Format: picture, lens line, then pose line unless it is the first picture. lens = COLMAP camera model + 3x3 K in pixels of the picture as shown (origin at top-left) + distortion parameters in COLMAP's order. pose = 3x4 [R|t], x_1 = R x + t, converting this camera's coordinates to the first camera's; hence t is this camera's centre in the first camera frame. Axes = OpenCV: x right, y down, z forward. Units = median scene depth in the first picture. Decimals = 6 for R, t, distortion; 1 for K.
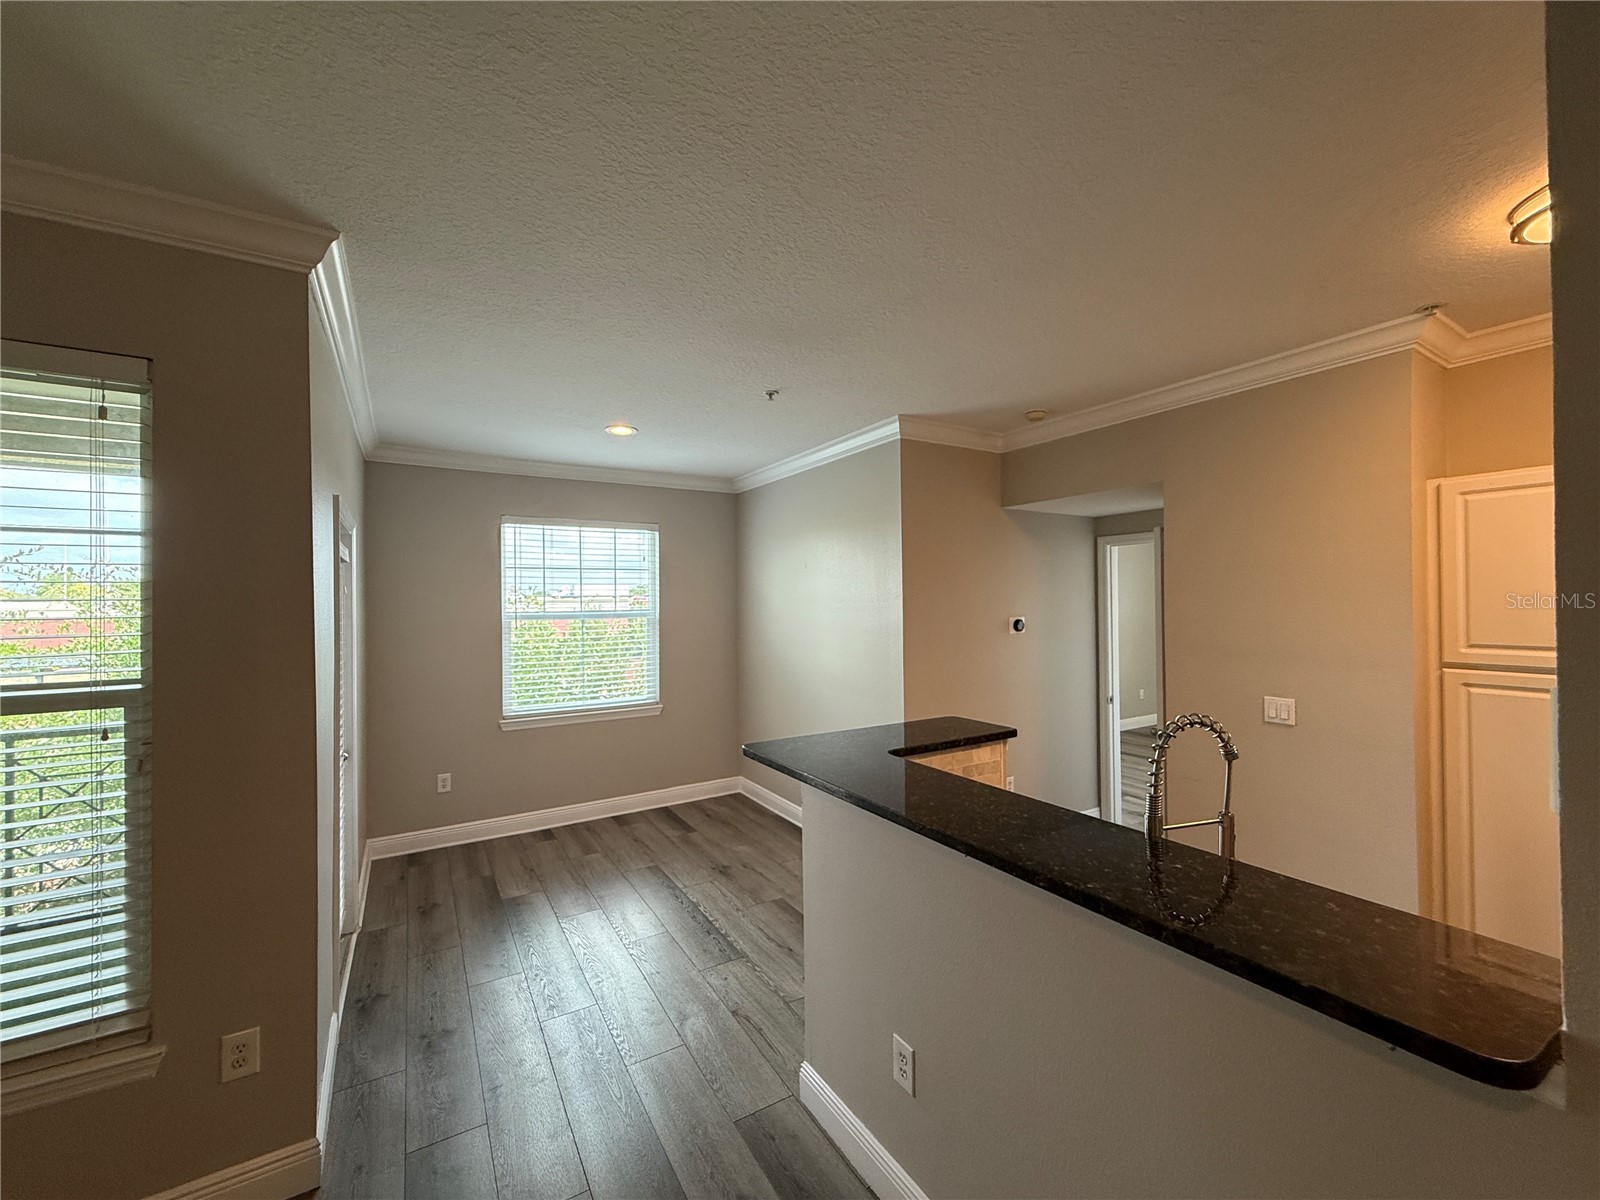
lens RADIAL K [[636.7, 0, 800.9], [0, 636.7, 599.1], [0, 0, 1]] dist [-0.001518, 0.000654]
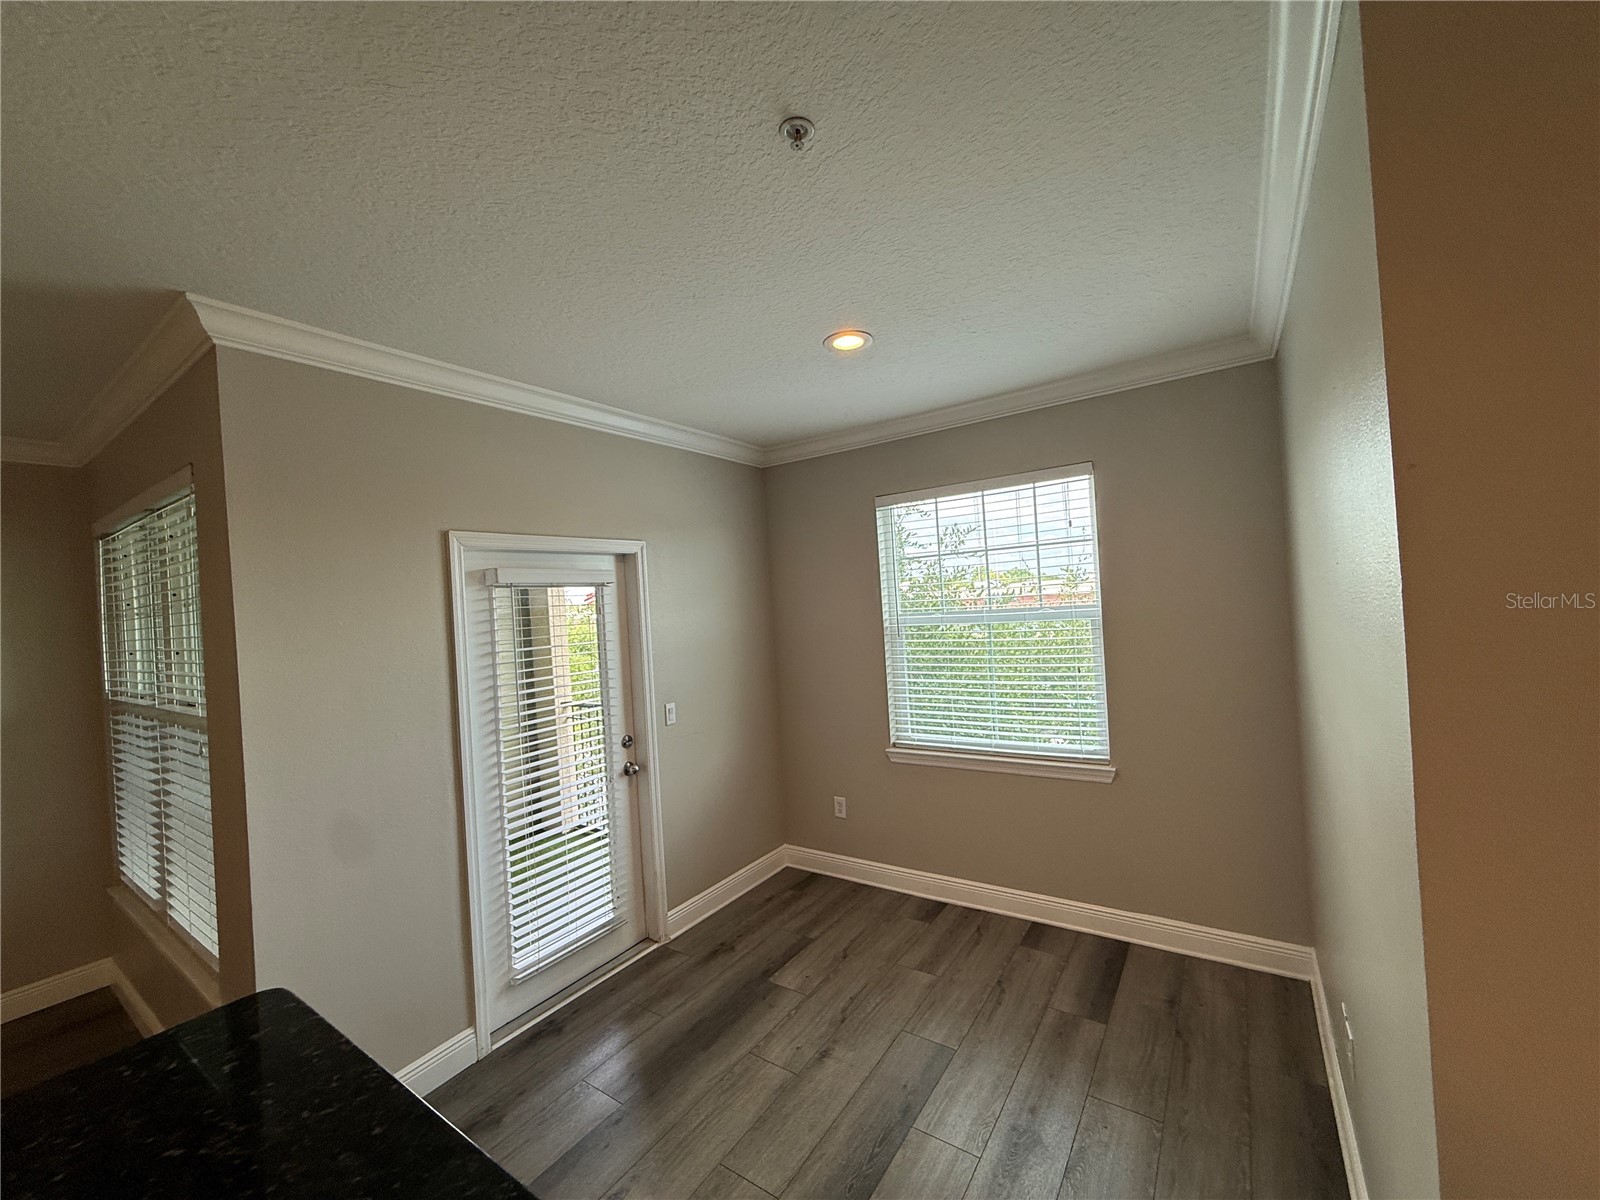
lens RADIAL K [[636.7, 0, 799.0], [0, 636.7, 604.0], [0, 0, 1]] dist [-0.001518, 0.000654]
pose [[0.394931, -0.009762, -0.918659, 0.235601], [0.069876, 0.997366, 0.019442, -0.018361], [0.916049, -0.071871, 0.394573, 0.585321]]
